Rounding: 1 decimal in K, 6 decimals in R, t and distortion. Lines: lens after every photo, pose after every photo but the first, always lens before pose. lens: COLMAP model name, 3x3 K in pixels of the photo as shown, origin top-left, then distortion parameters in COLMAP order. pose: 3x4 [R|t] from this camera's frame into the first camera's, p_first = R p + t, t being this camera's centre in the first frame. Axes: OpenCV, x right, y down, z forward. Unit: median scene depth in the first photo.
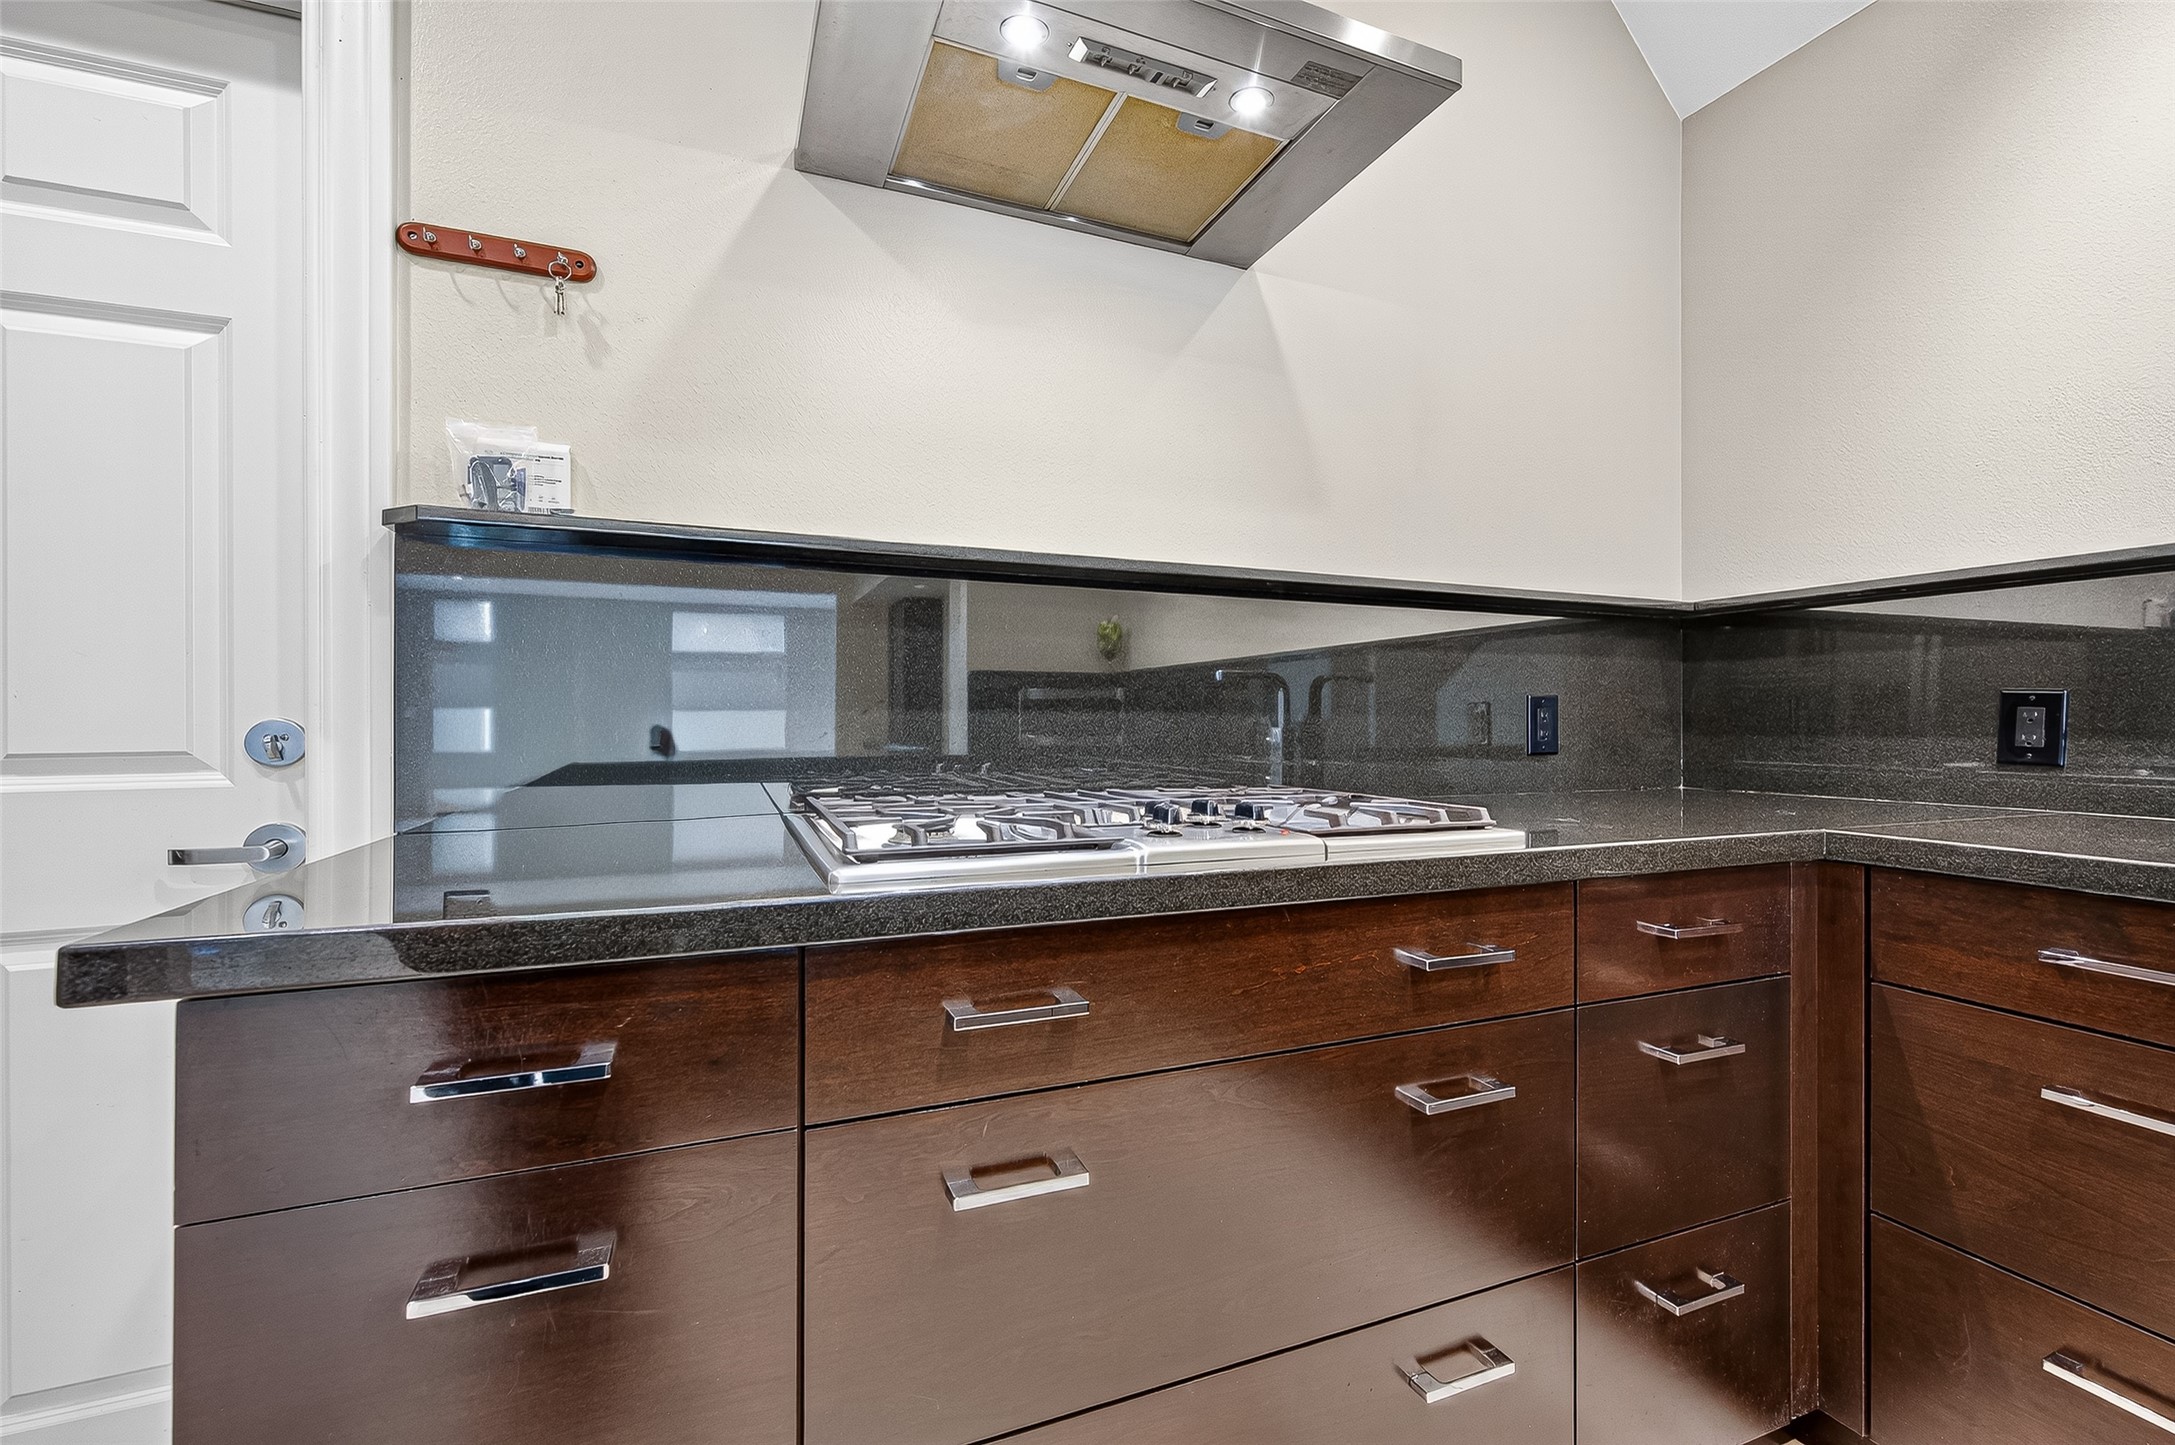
lens RADIAL K [[878.0, 0, 1147.9], [0, 878.0, 719.8], [0, 0, 1]] dist [0.002423, 0.000511]
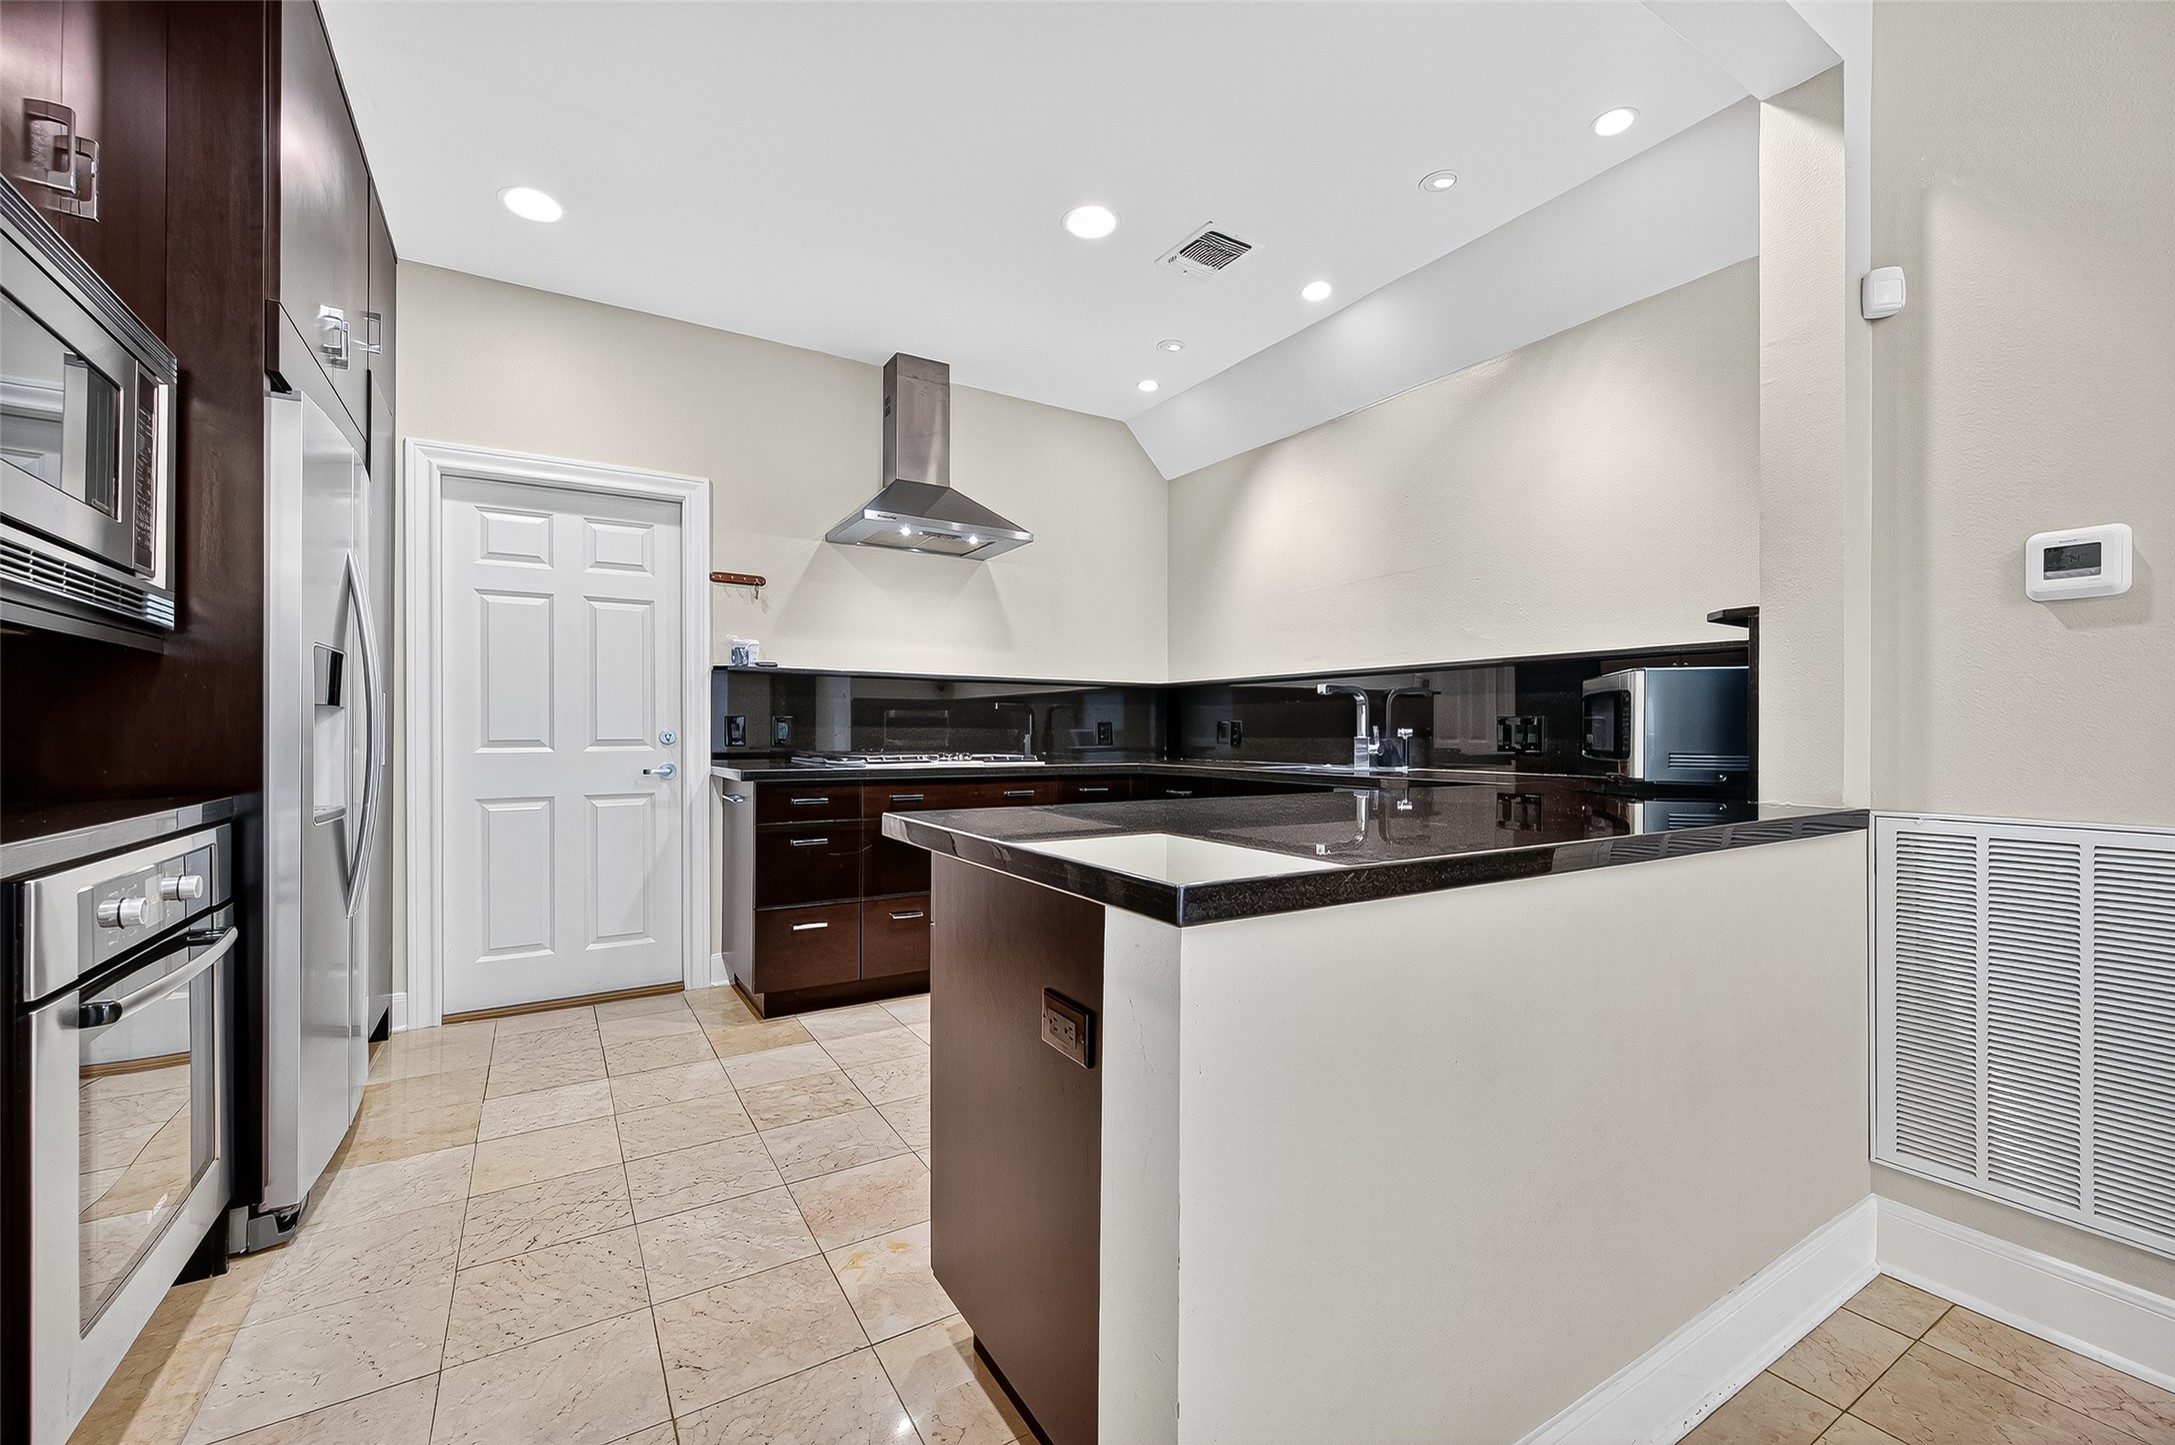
lens RADIAL K [[878.0, 0, 1070.8], [0, 878.0, 732.1], [0, 0, 1]] dist [0.002423, 0.000511]
pose [[0.994921, 0.001581, 0.100647, 0.111944], [-0.001698, 0.999998, 0.001077, 0.001781], [-0.100646, -0.001242, 0.994922, -2.197683]]
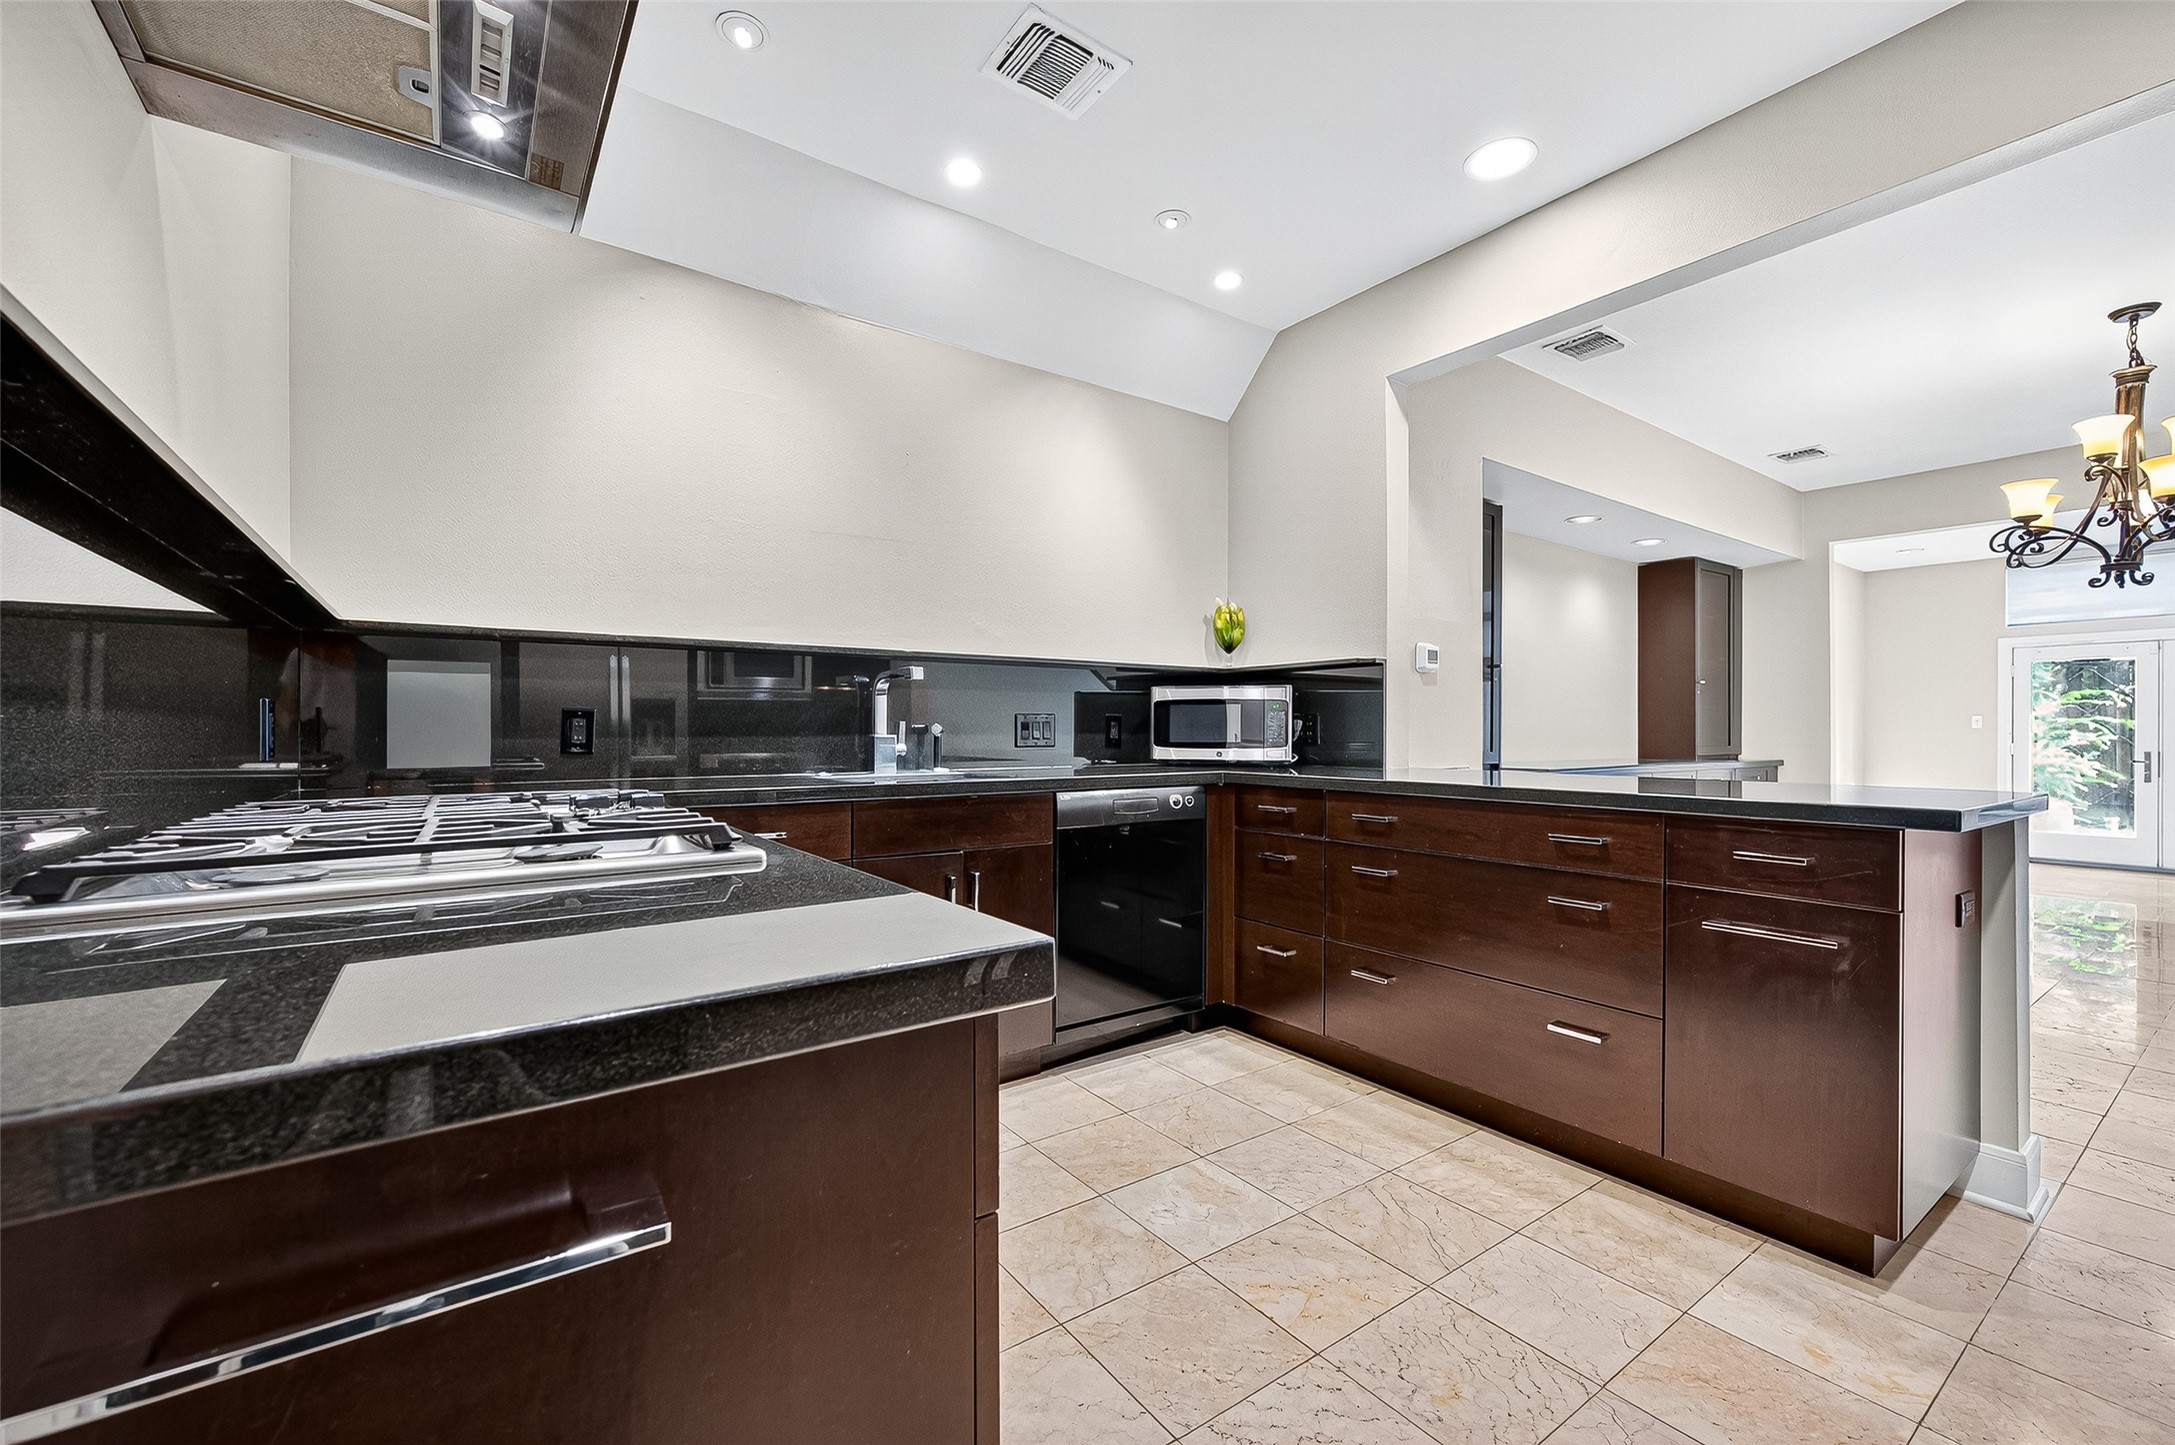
lens RADIAL K [[878.0, 0, 1106.1], [0, 878.0, 726.3], [0, 0, 1]] dist [0.002423, 0.000511]
pose [[-0.183643, -0.007944, 0.982961, -1.046591], [-0.004300, 0.999964, 0.007279, -0.022939], [-0.982984, -0.002890, -0.183670, 0.497847]]
